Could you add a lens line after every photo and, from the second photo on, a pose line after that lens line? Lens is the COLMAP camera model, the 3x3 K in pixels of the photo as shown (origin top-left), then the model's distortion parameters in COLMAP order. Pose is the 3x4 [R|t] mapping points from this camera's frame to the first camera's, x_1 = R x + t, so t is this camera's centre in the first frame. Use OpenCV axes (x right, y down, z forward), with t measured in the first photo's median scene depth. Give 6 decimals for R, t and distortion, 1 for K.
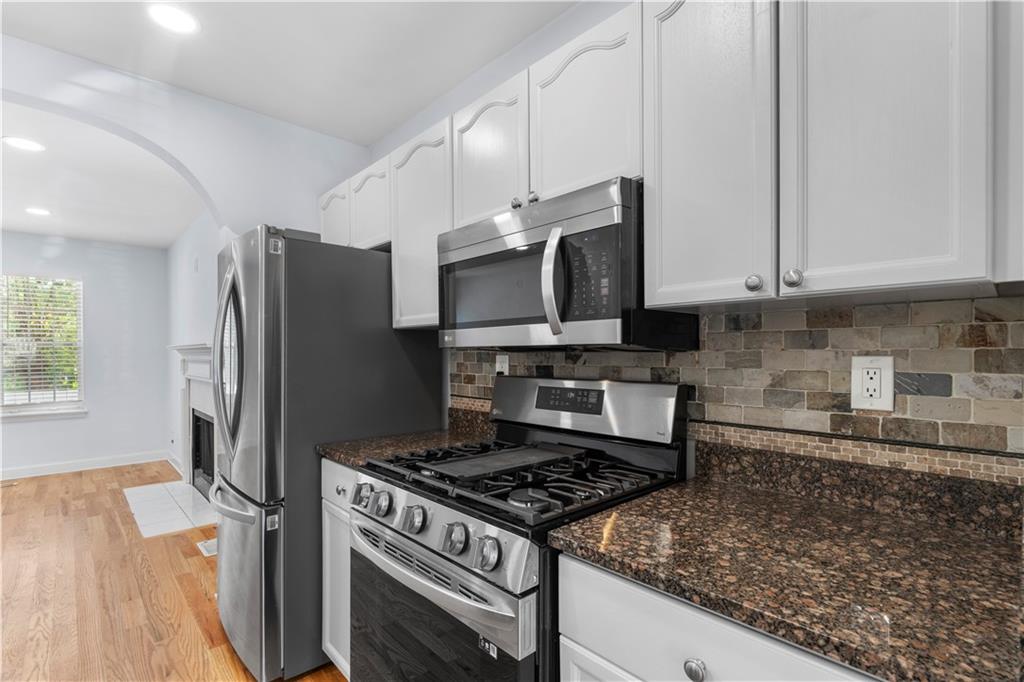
lens RADIAL K [[486.9, 0, 512.8], [0, 486.9, 348.9], [0, 0, 1]] dist [0.006597, 0.000093]
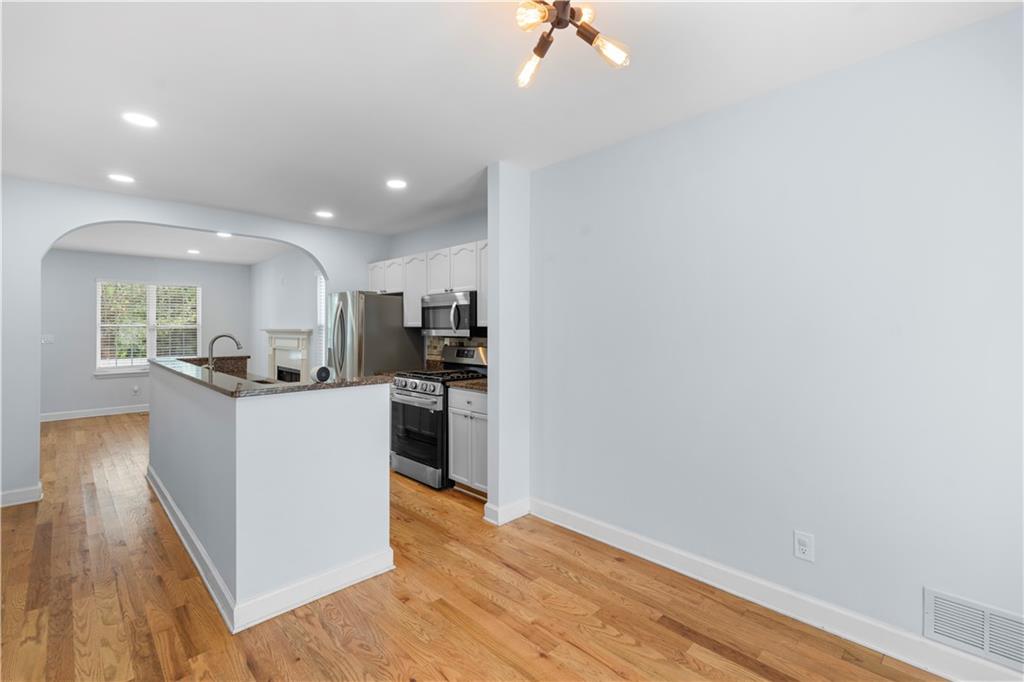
lens RADIAL K [[457.1, 0, 510.1], [0, 457.1, 334.9], [0, 0, 1]] dist [-0.003508, 0.000265]
pose [[0.999785, 0.005498, 0.019974, 0.283982], [-0.005868, 0.999812, 0.018469, -0.053892], [-0.019868, -0.018582, 0.999630, -1.521206]]
